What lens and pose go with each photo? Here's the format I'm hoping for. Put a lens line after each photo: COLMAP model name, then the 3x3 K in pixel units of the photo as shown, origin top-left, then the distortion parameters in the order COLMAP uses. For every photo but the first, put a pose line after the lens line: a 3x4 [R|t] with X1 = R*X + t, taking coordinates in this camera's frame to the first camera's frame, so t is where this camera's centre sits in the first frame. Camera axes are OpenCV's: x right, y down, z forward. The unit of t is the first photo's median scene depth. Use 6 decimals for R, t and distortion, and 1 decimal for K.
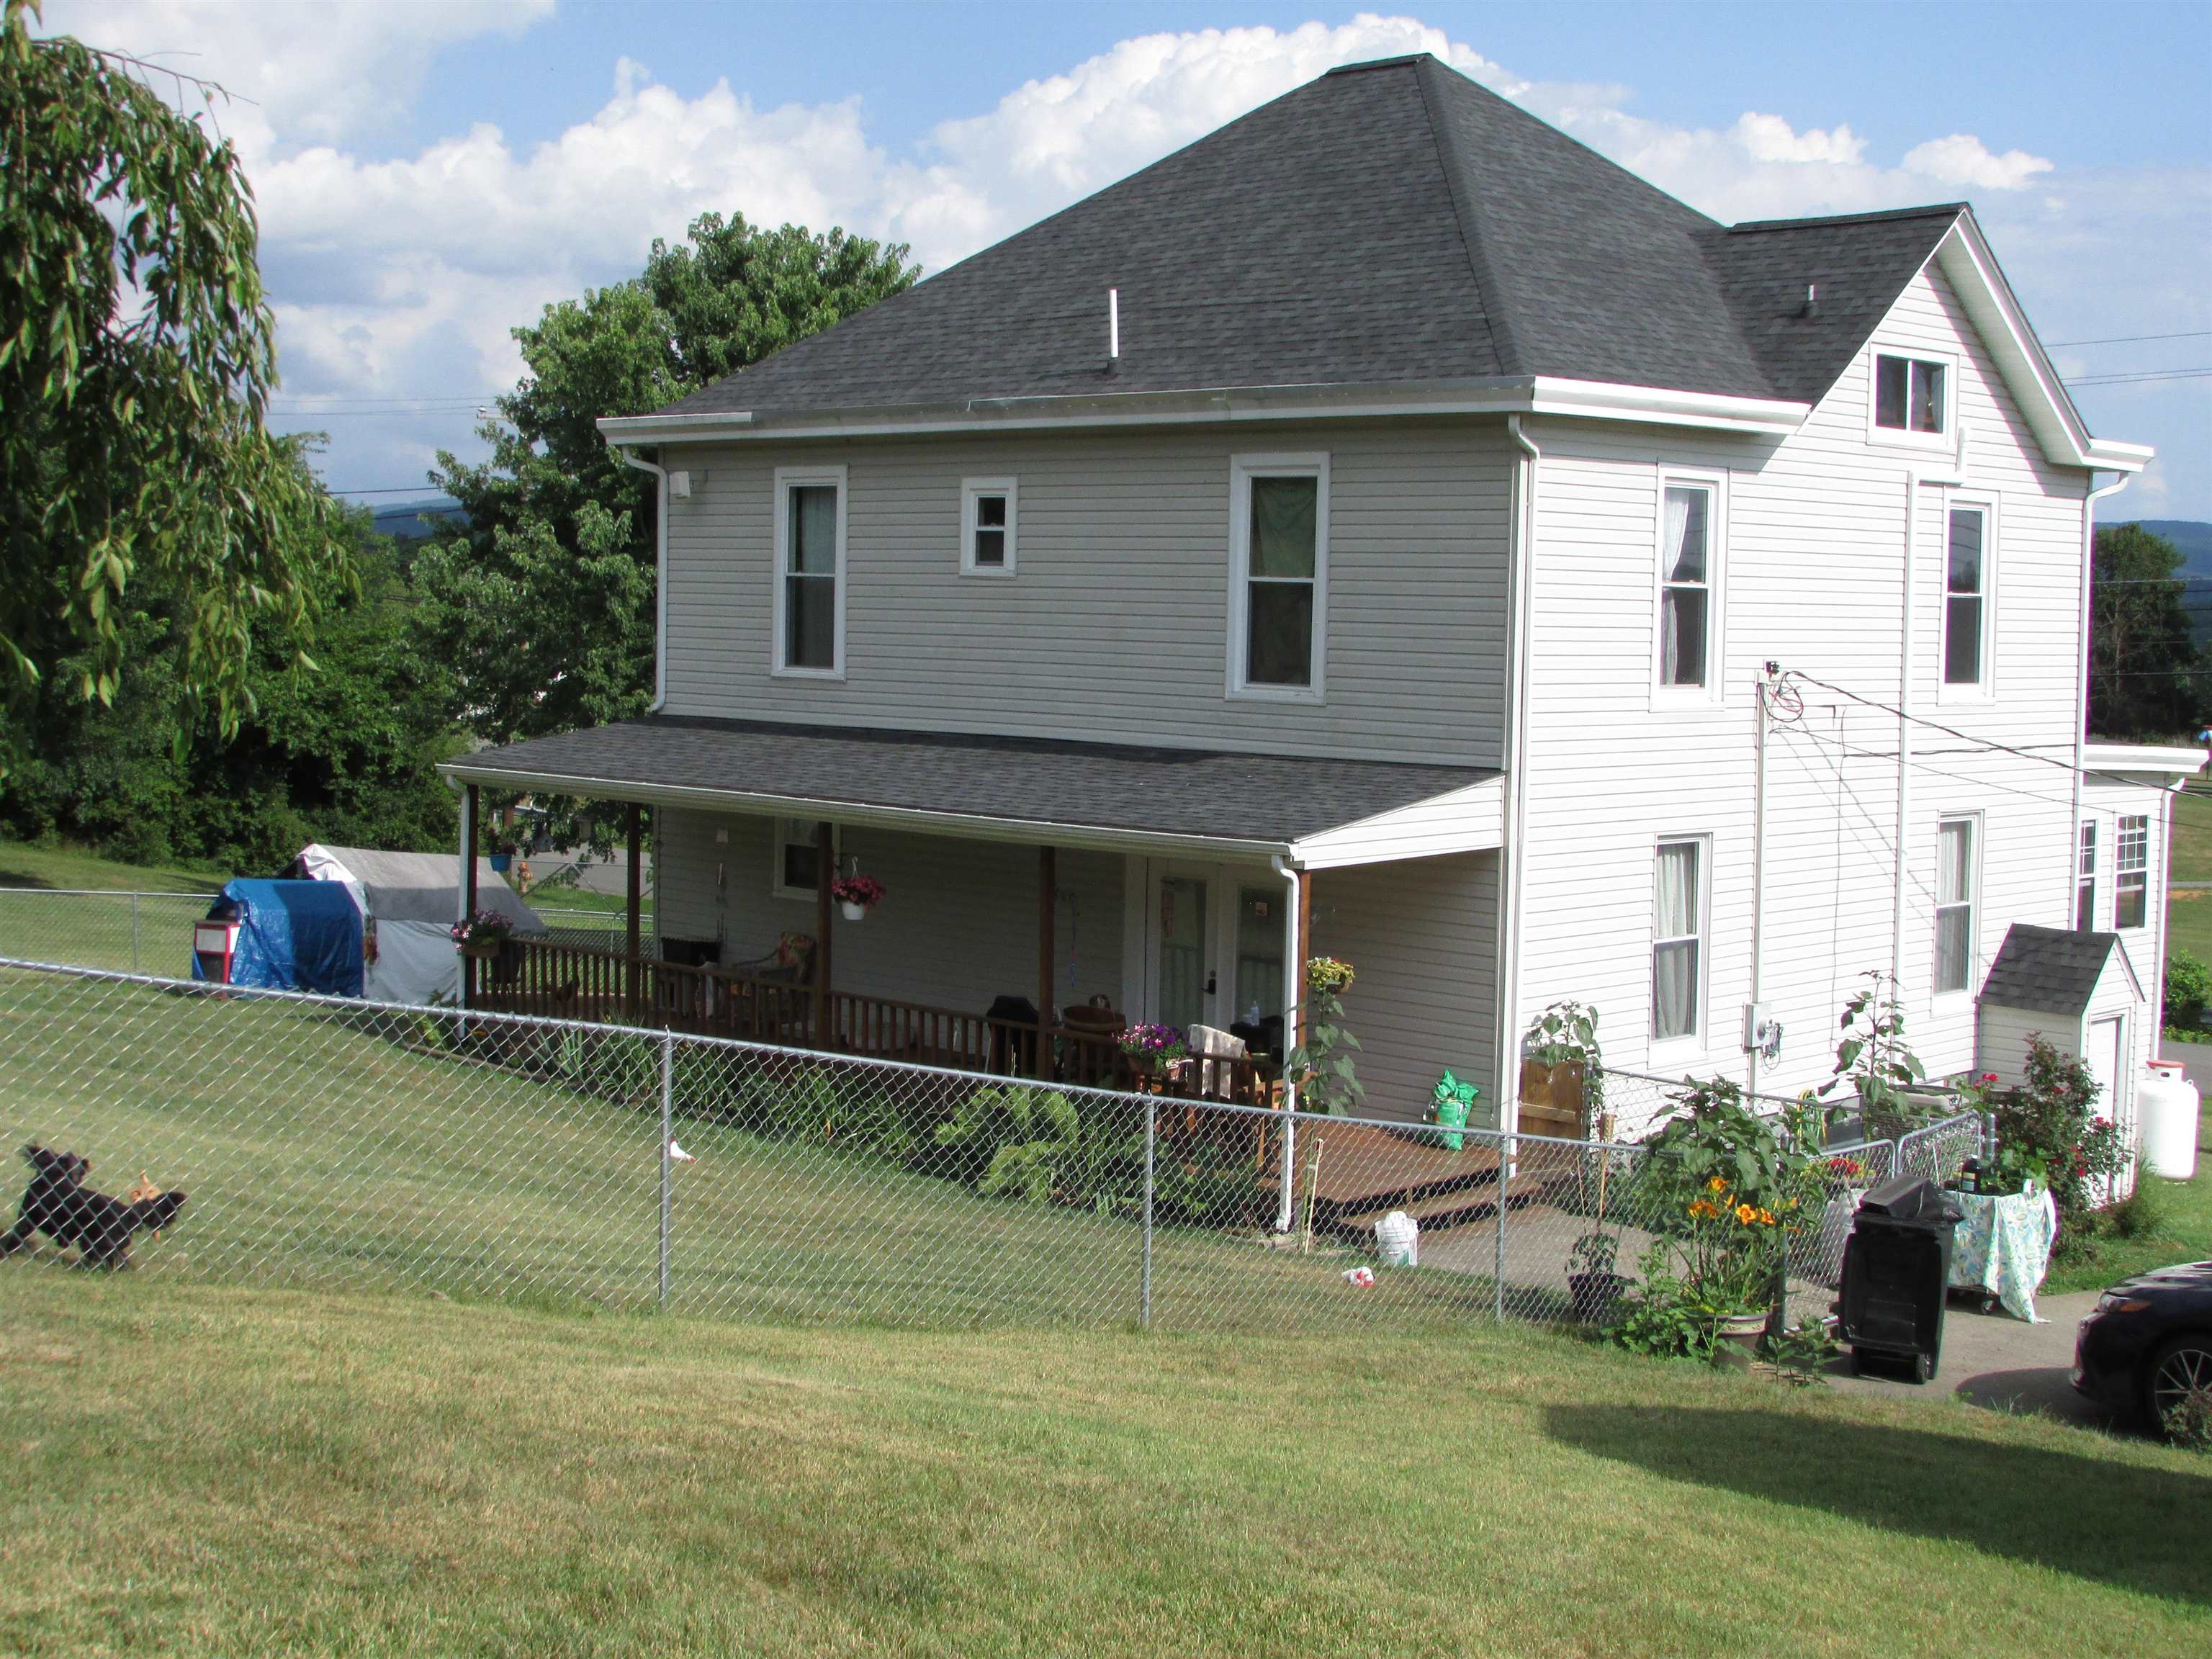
lens RADIAL K [[2956.2, 0, 1114.8], [0, 2956.2, 828.0], [0, 0, 1]] dist [-0.031257, 0.000000]
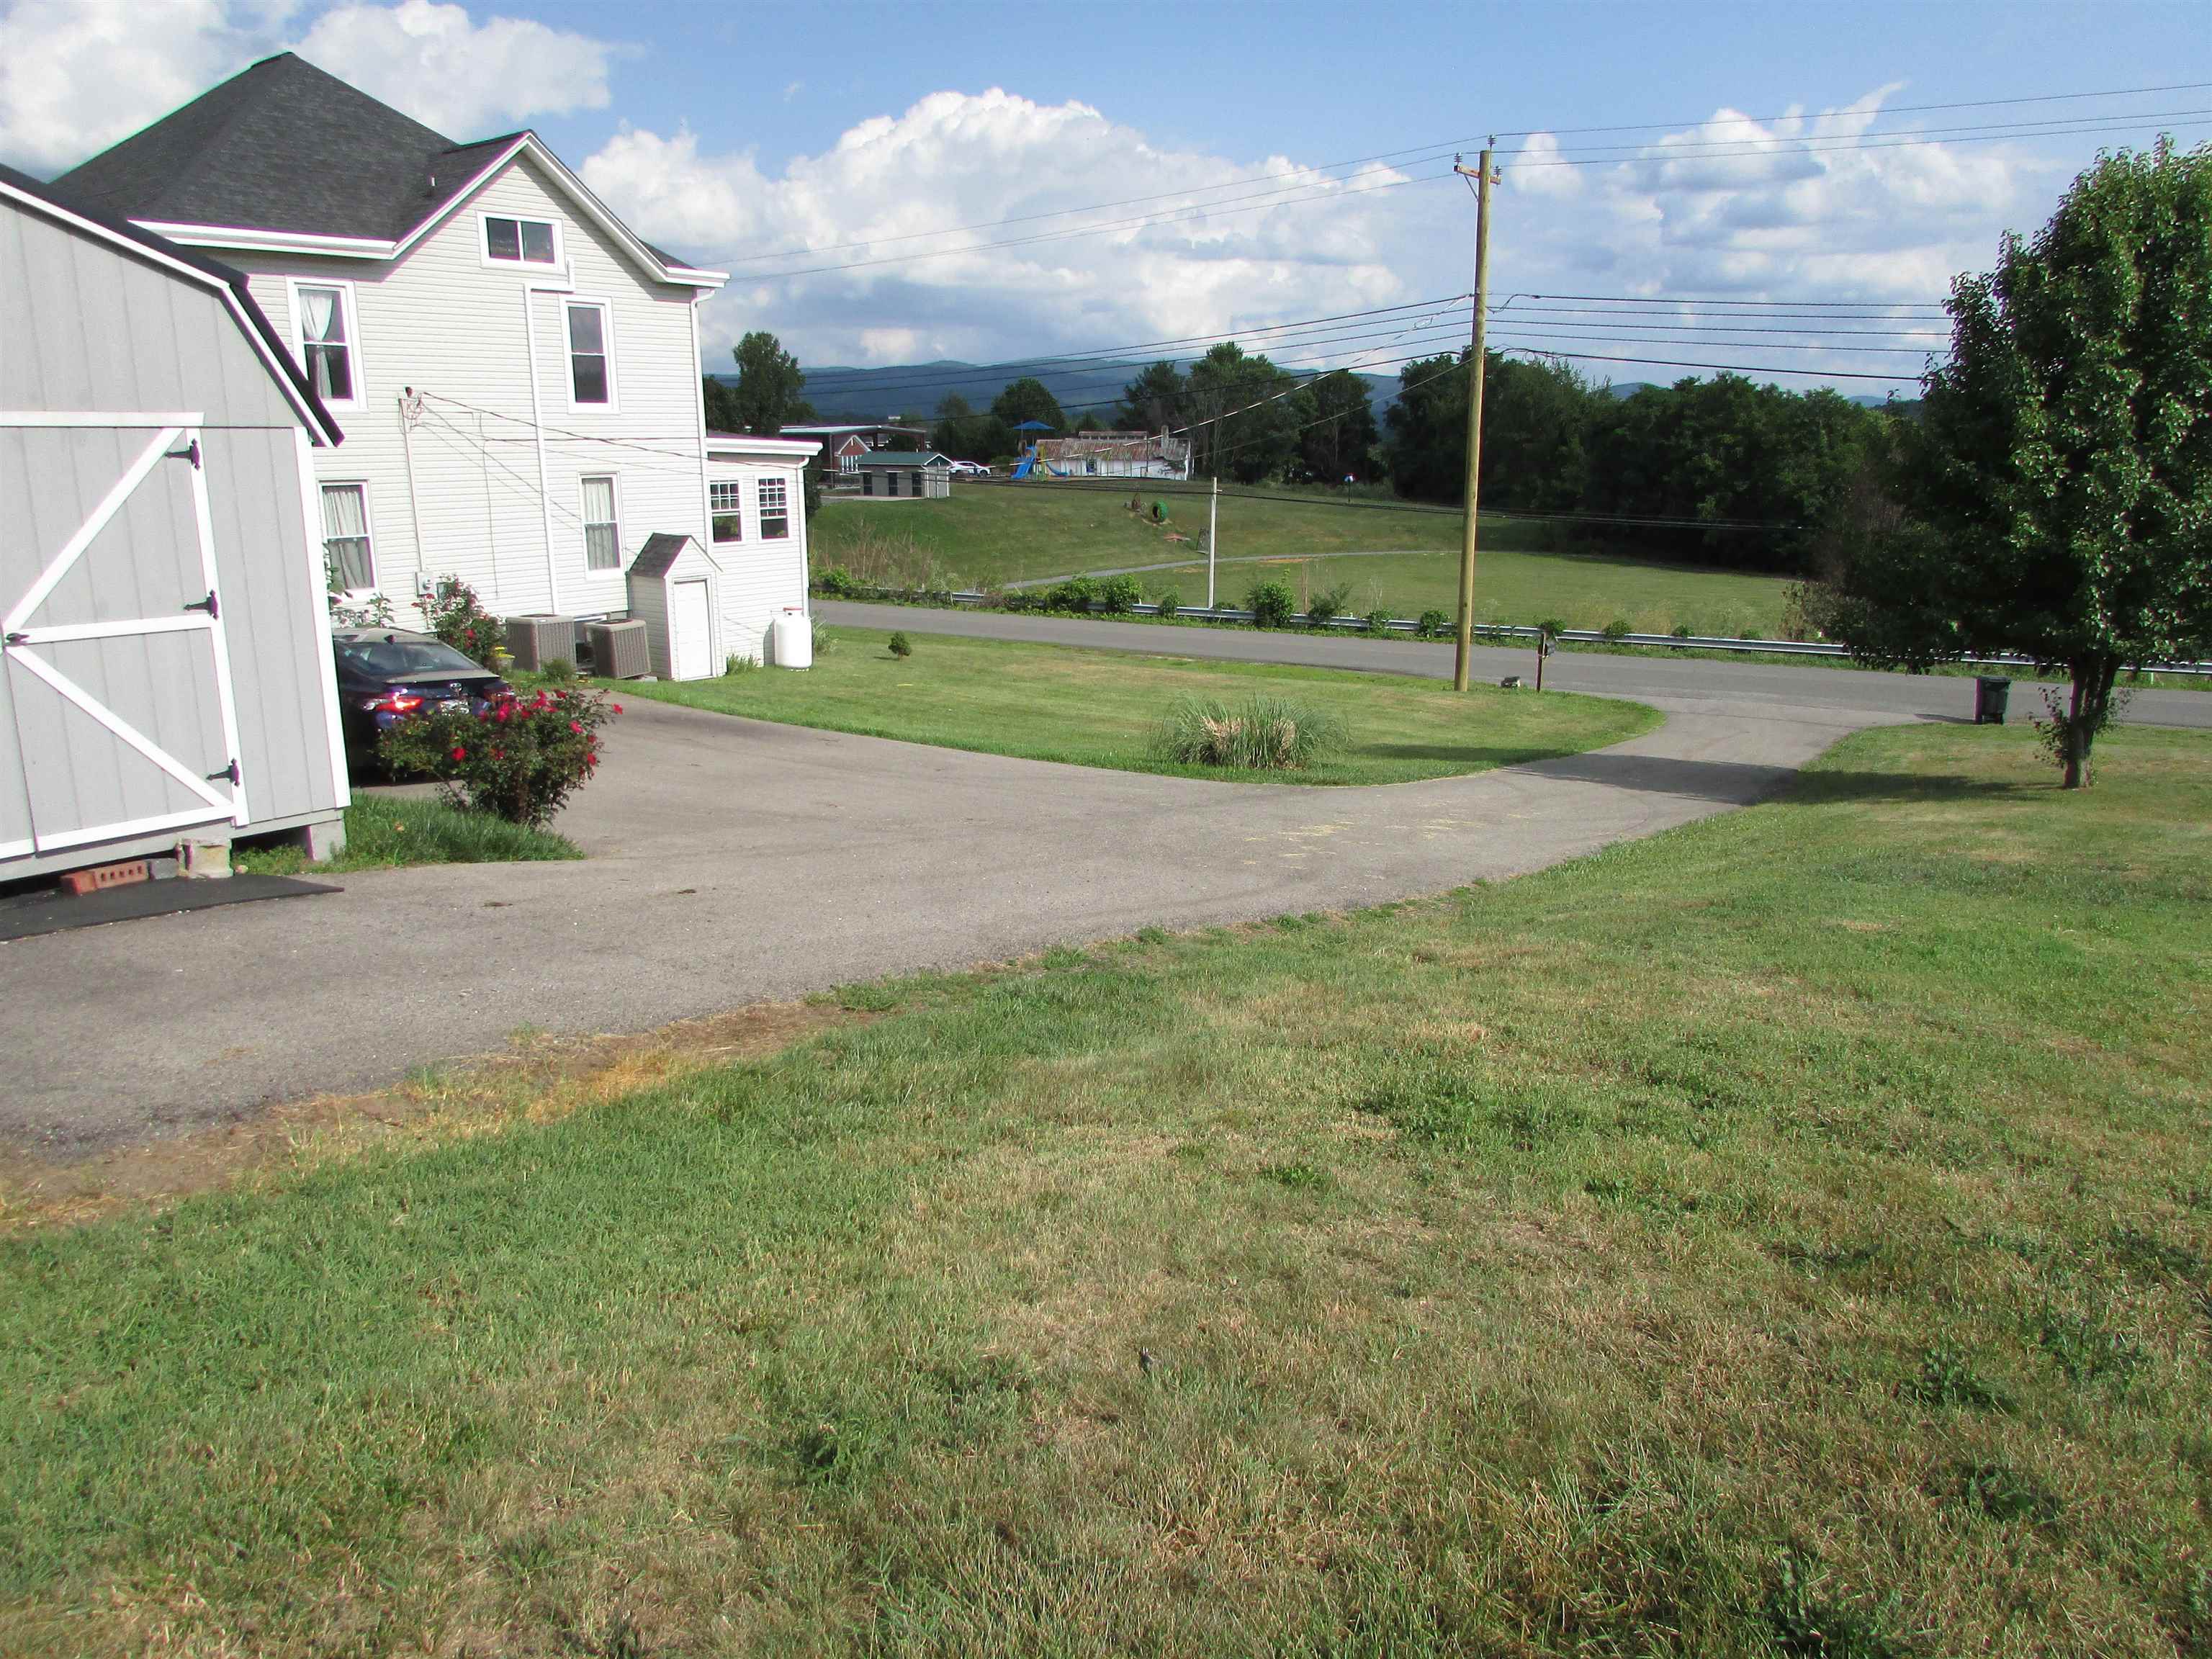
lens RADIAL K [[1573.8, 0, 1087.4], [0, 1573.8, 835.2], [0, 0, 1]] dist [-0.040216, 0.019020]
pose [[0.994622, -0.043571, 0.093960, 0.549275], [0.026249, 0.983632, 0.178267, 0.059004], [-0.100189, -0.174842, 0.979486, -0.065576]]
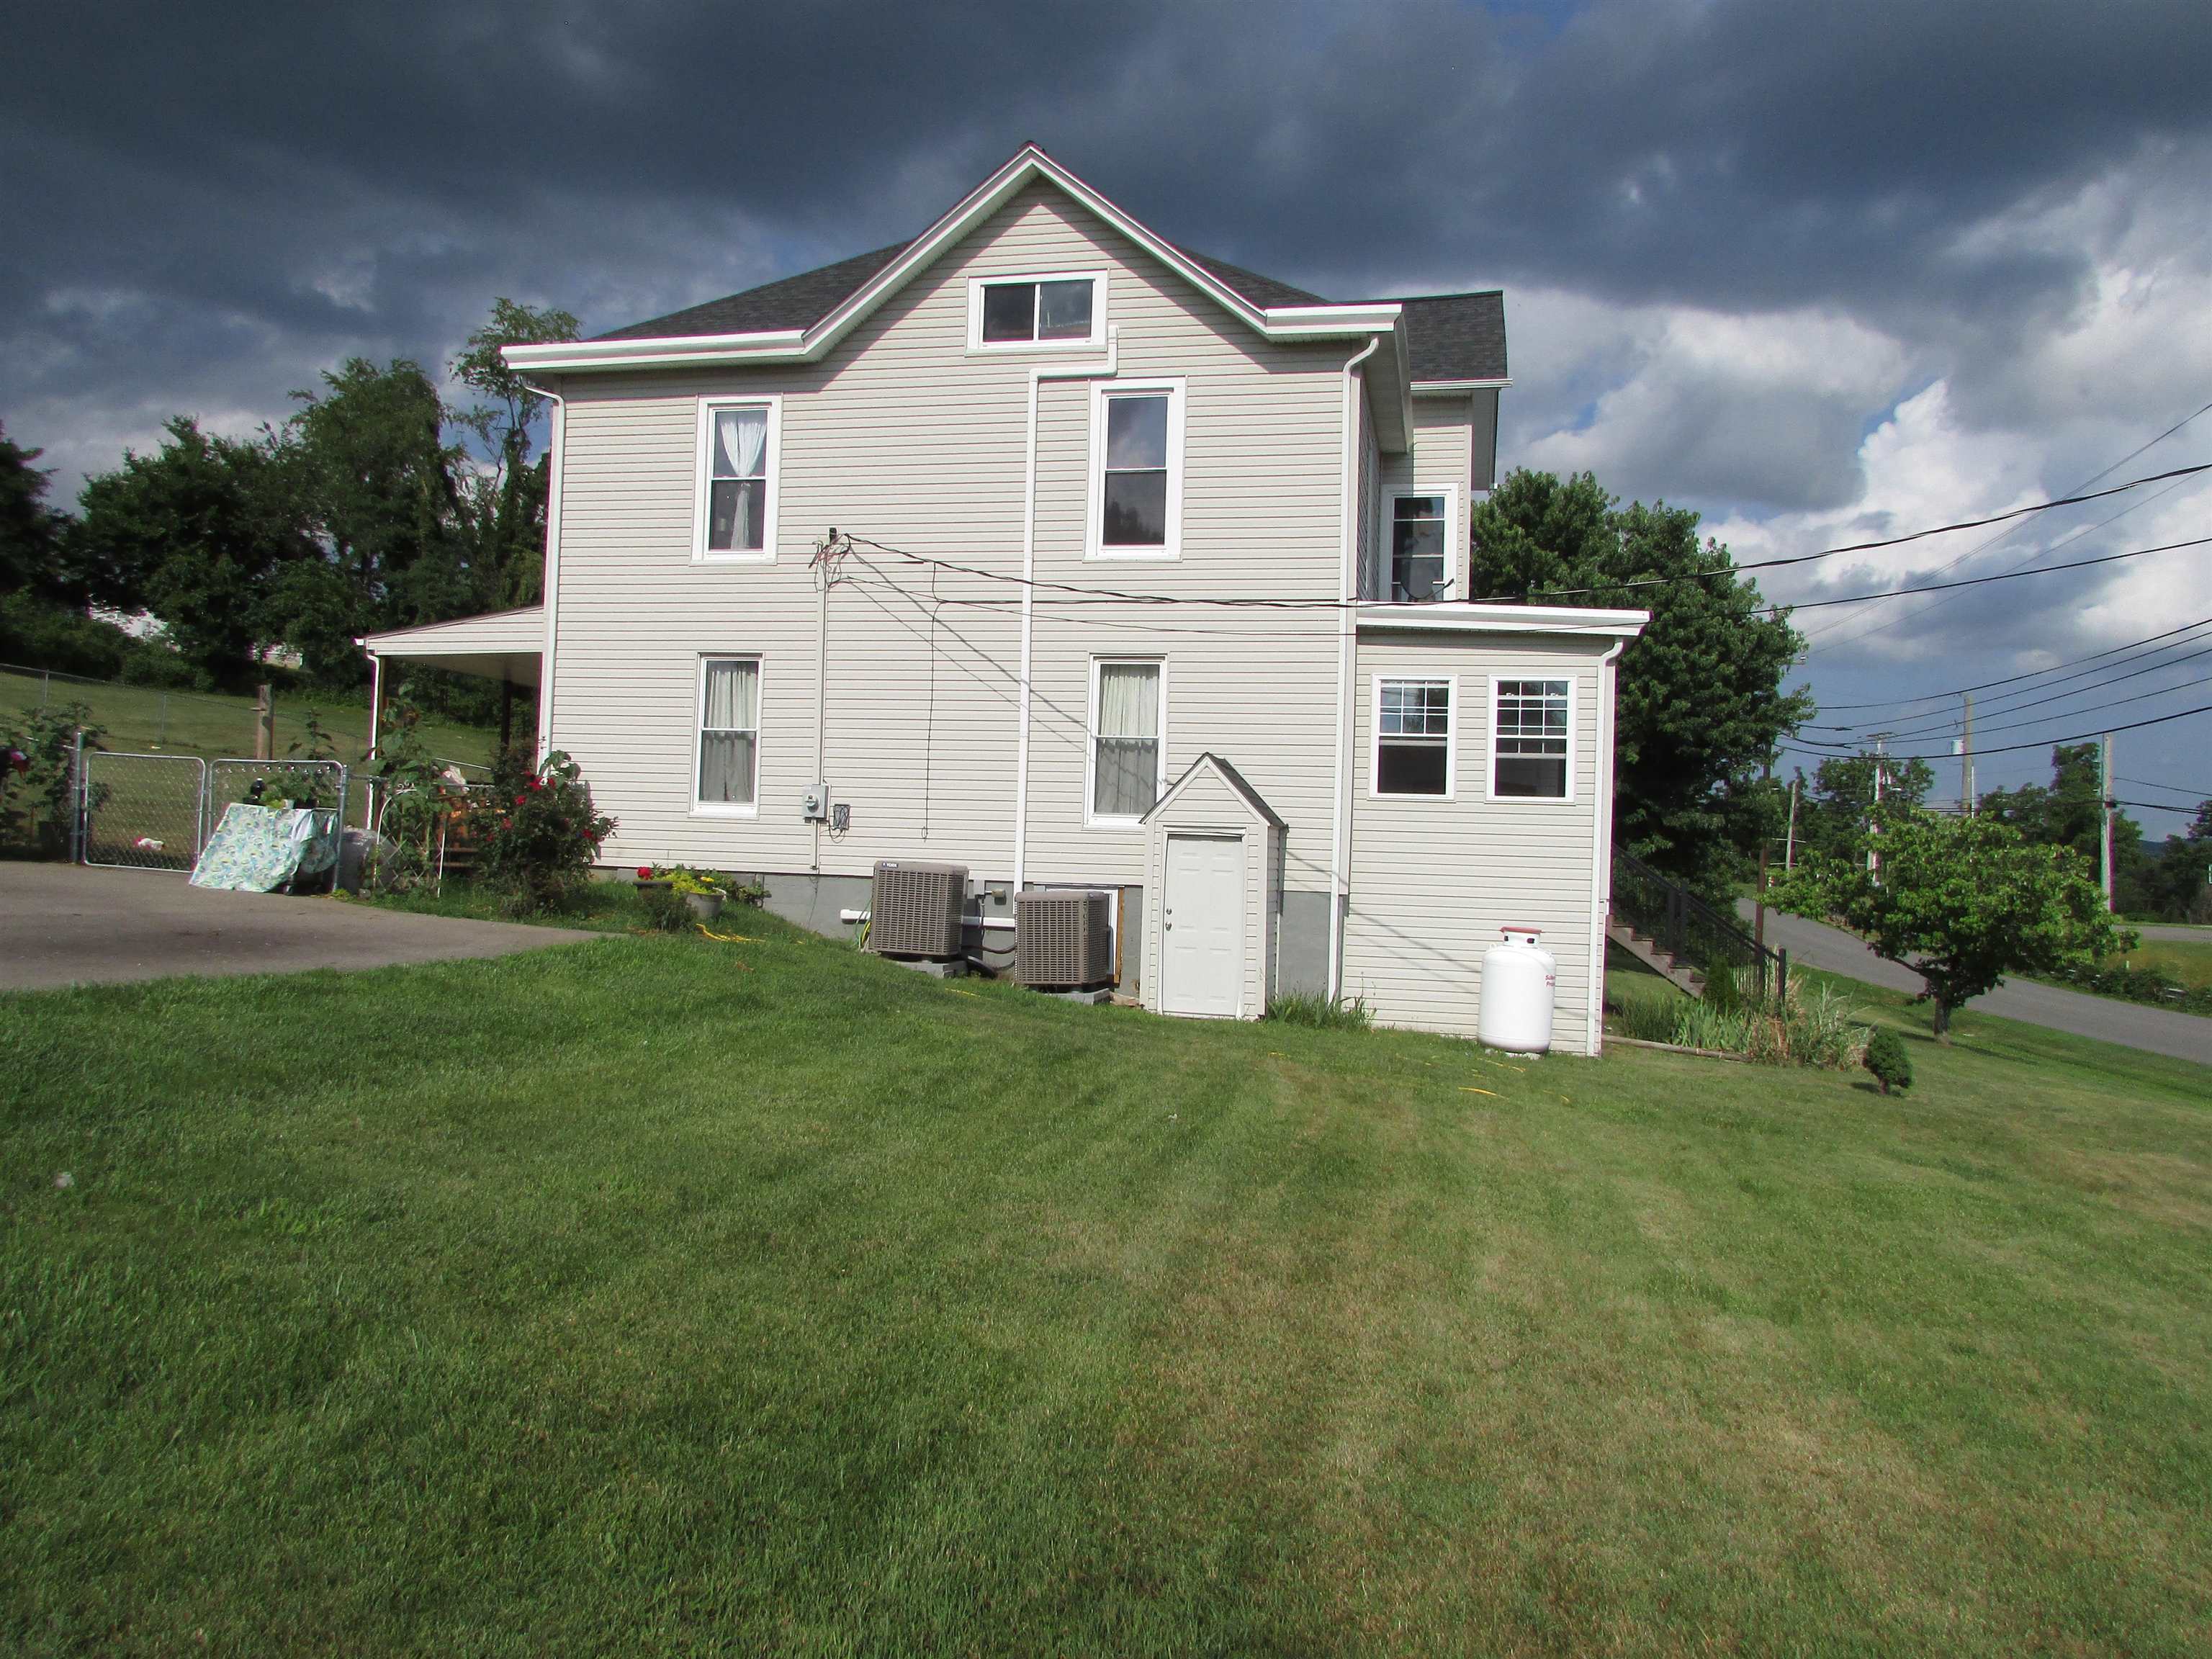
lens RADIAL K [[1573.8, 0, 1102.0], [0, 1573.8, 827.6], [0, 0, 1]] dist [-0.040216, 0.019020]
pose [[0.512161, -0.013653, -0.858781, 0.894983], [-0.089225, 0.993618, -0.069008, 0.116221], [0.854242, 0.111968, 0.507674, 0.762498]]
